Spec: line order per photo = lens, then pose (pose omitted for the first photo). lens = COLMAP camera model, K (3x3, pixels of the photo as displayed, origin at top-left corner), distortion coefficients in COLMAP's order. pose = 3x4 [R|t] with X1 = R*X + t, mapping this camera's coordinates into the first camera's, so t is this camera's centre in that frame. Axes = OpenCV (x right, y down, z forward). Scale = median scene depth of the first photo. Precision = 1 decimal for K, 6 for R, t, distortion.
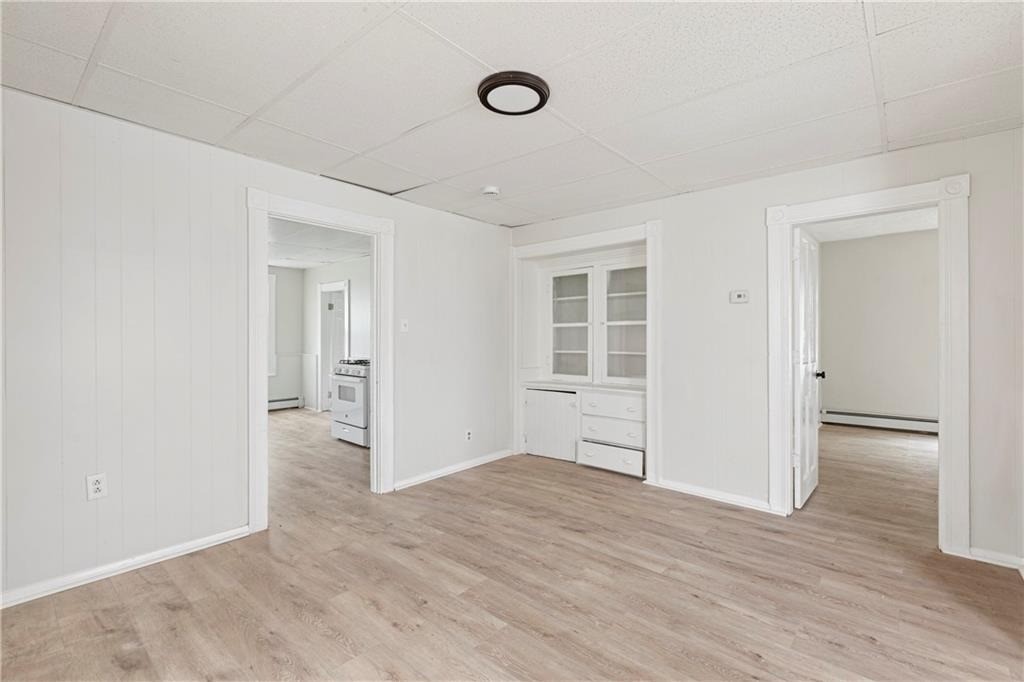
lens RADIAL K [[454.2, 0, 513.1], [0, 454.2, 335.5], [0, 0, 1]] dist [-0.011687, 0.000327]
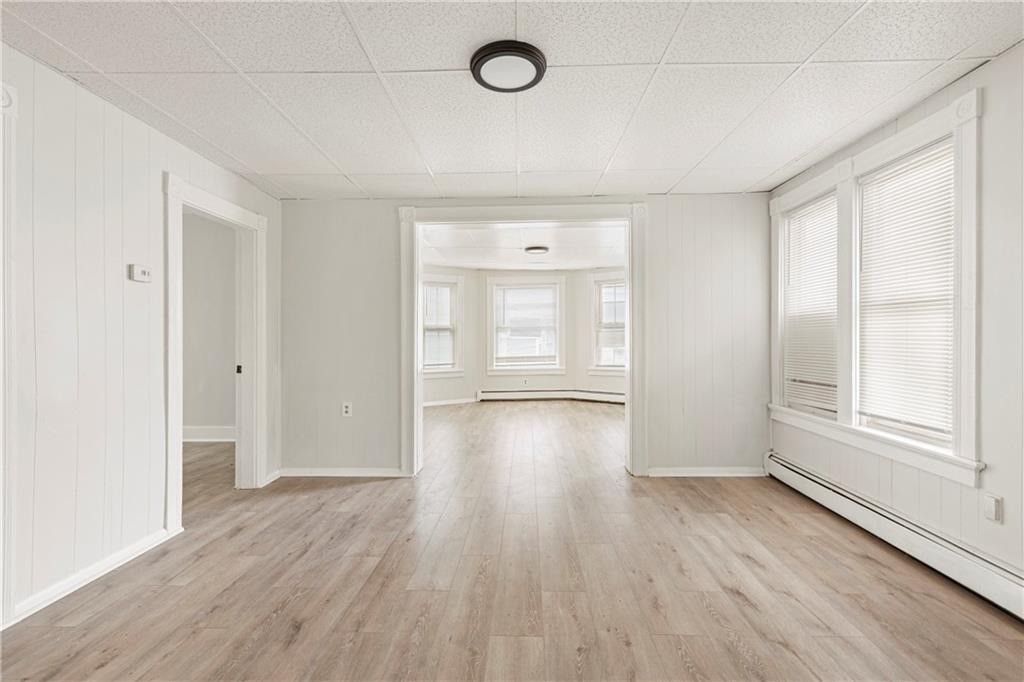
lens RADIAL K [[454.2, 0, 510.8], [0, 454.2, 343.7], [0, 0, 1]] dist [-0.011687, 0.000327]
pose [[-0.633826, -0.012082, 0.773381, -0.596794], [-0.003916, 0.999915, 0.012411, 0.023788], [-0.773465, 0.004838, -0.633820, 1.301116]]
